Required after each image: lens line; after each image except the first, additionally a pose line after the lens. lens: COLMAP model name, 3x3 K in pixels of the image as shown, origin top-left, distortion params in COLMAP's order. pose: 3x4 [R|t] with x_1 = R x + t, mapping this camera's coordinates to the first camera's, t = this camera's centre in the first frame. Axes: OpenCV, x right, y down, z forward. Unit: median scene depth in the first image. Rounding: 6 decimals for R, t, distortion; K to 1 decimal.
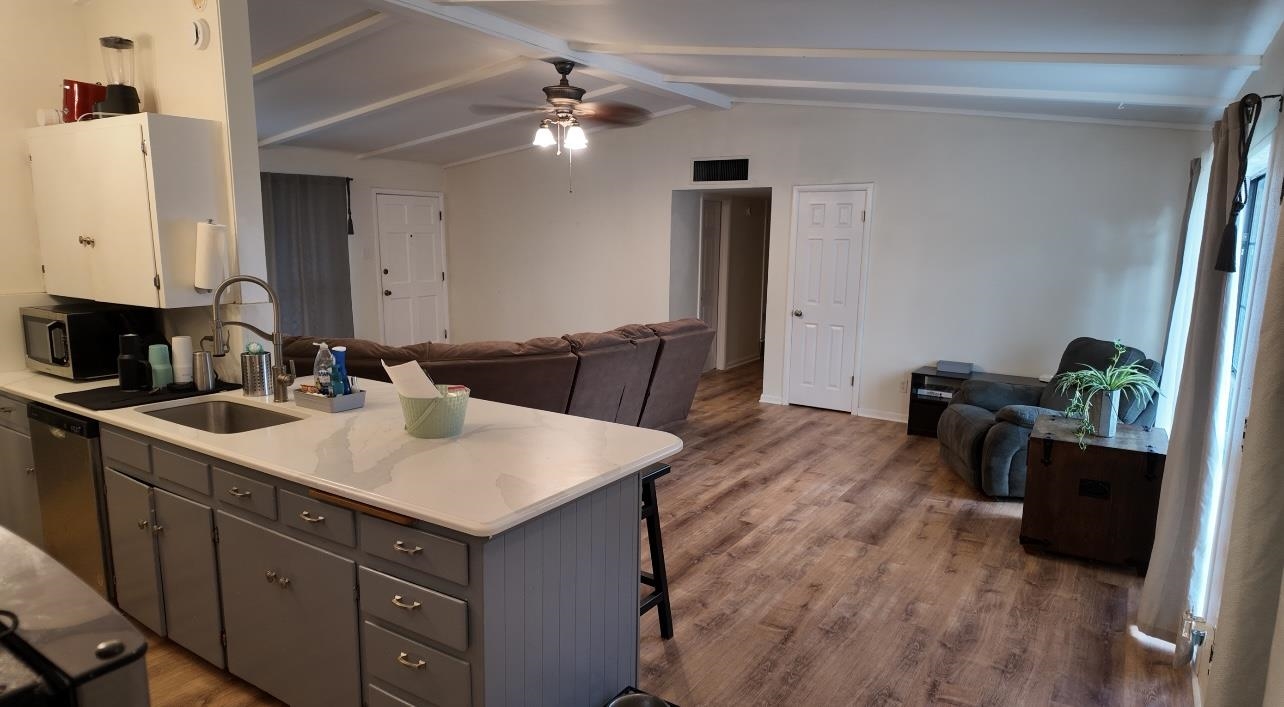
lens RADIAL K [[753.7, 0, 642.0], [0, 753.7, 353.5], [0, 0, 1]] dist [0.037739, -0.002882]
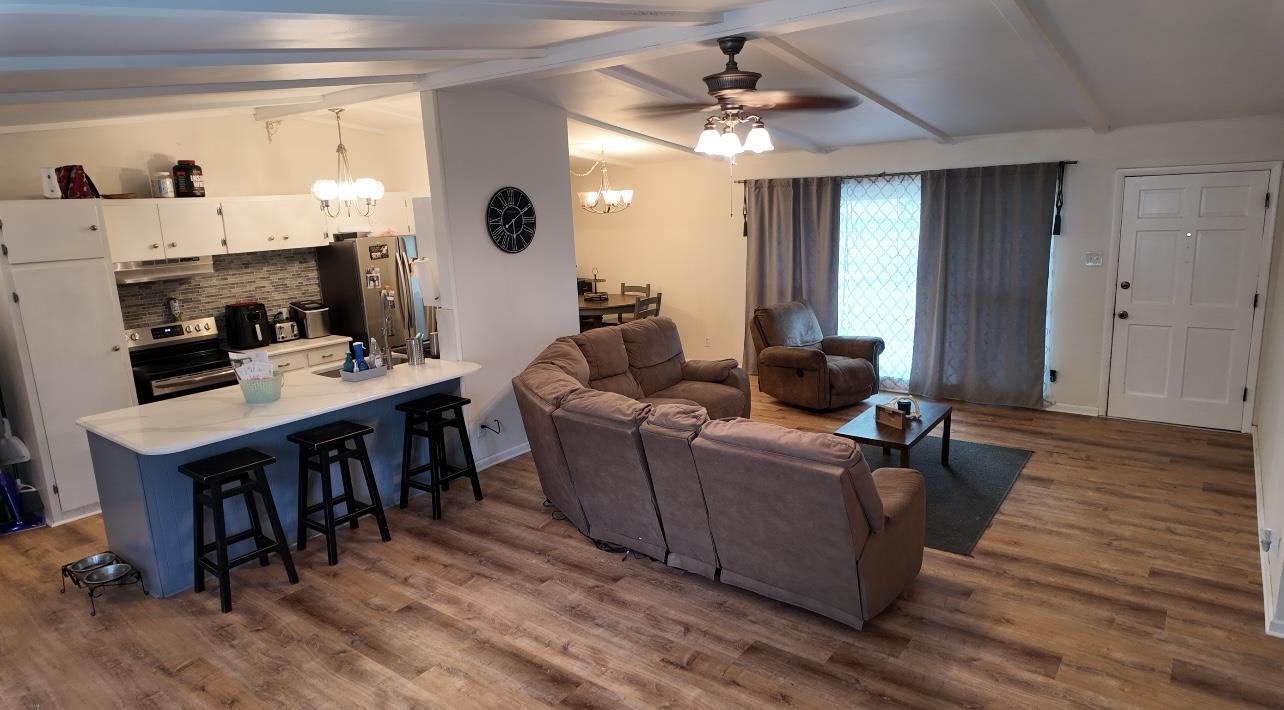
lens RADIAL K [[746.5, 0, 639.7], [0, 746.5, 351.0], [0, 0, 1]] dist [0.005730, 0.003227]
pose [[-0.071060, 0.193209, -0.978581, 0.657914], [-0.116871, 0.972691, 0.200532, -0.226051], [0.990602, 0.128618, -0.046539, 0.977340]]
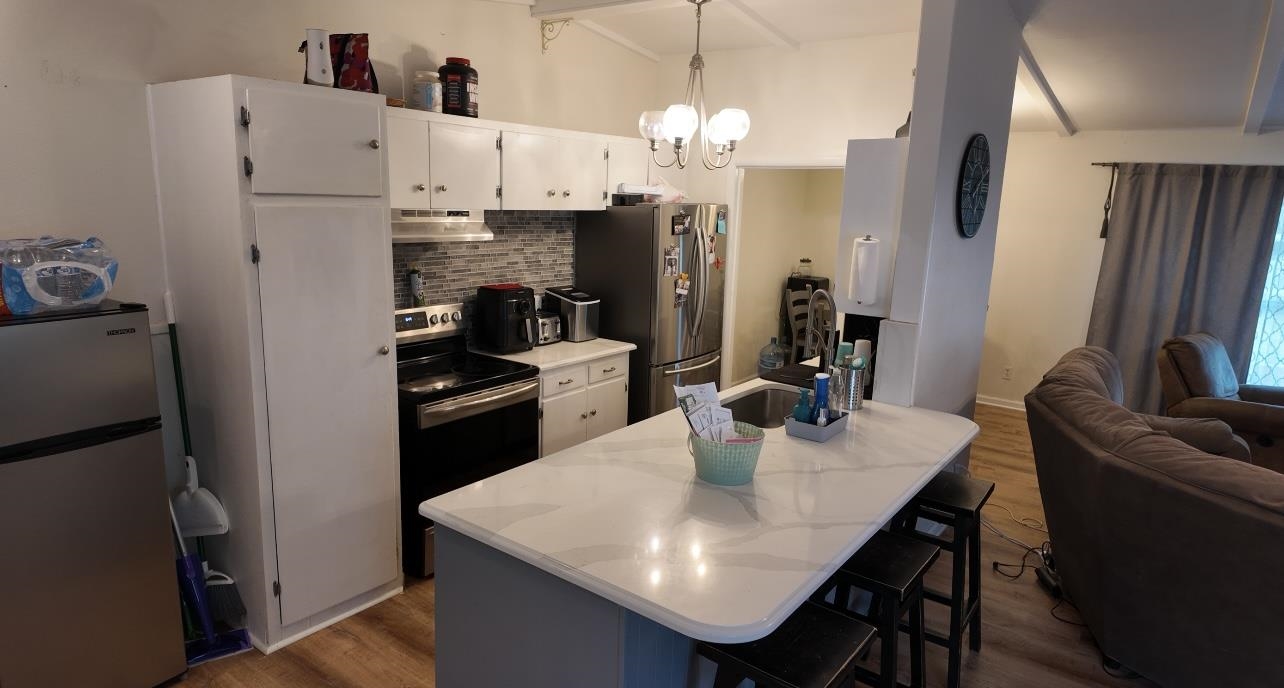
lens RADIAL K [[749.9, 0, 645.6], [0, 749.9, 347.7], [0, 0, 1]] dist [0.081250, -0.087283]
pose [[-0.069596, 0.187737, -0.979751, 0.339438], [-0.188414, 0.961982, 0.197716, -0.119793], [0.979621, 0.198359, -0.031578, 0.511815]]
